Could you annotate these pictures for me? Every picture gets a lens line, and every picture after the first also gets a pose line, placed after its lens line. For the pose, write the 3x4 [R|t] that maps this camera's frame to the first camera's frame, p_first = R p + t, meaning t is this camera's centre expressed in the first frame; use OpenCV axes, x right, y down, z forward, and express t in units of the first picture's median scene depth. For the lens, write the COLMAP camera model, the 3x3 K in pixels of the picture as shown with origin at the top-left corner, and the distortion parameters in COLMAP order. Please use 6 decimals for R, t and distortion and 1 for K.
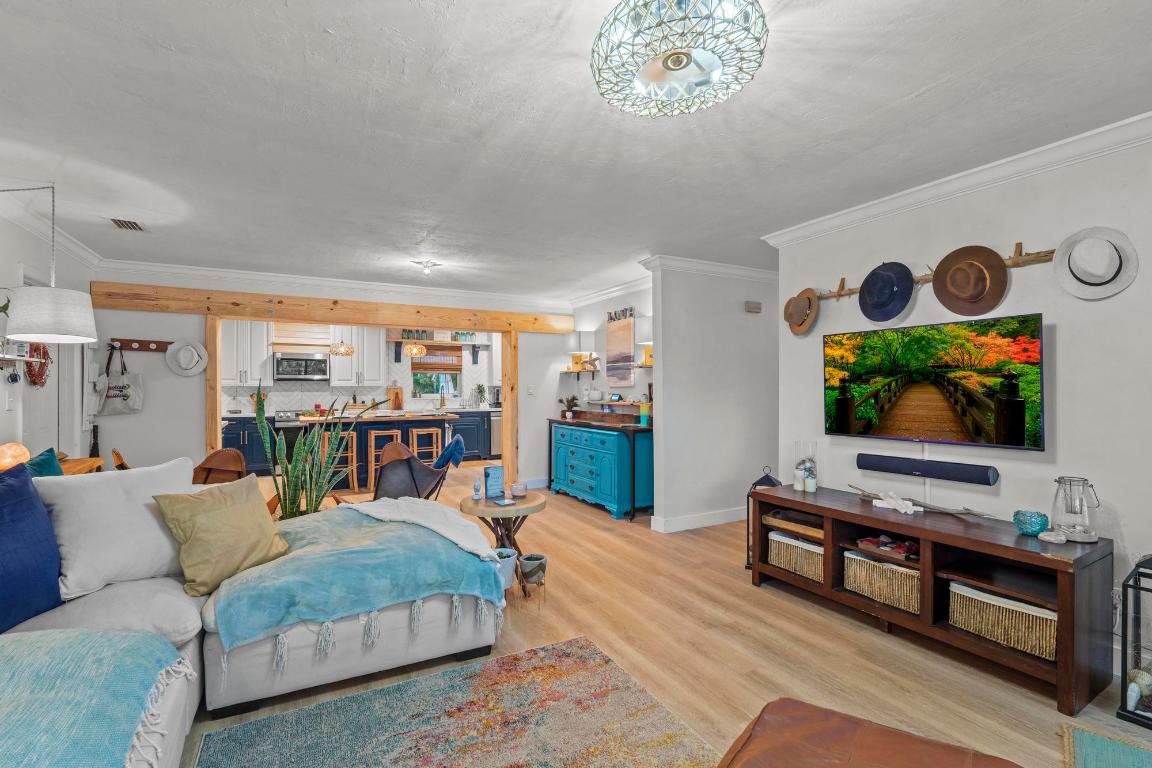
lens RADIAL K [[515.3, 0, 576.0], [0, 515.3, 384.0], [0, 0, 1]] dist [-0.009507, -0.000088]
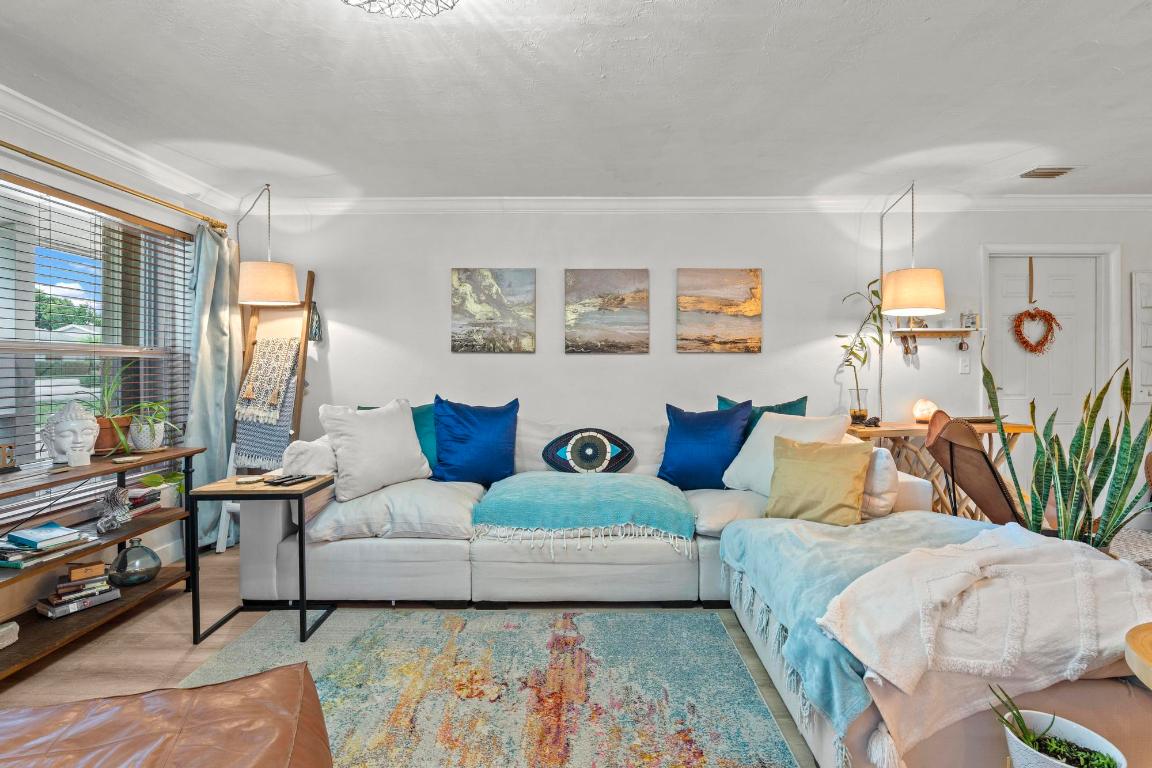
lens RADIAL K [[523.8, 0, 593.6], [0, 523.8, 378.1], [0, 0, 1]] dist [0.000128, -0.000062]
pose [[-0.482275, 0.019692, -0.875798, 0.355728], [0.014914, 0.999787, 0.014267, 0.028073], [0.875893, -0.006181, -0.482466, 0.804144]]
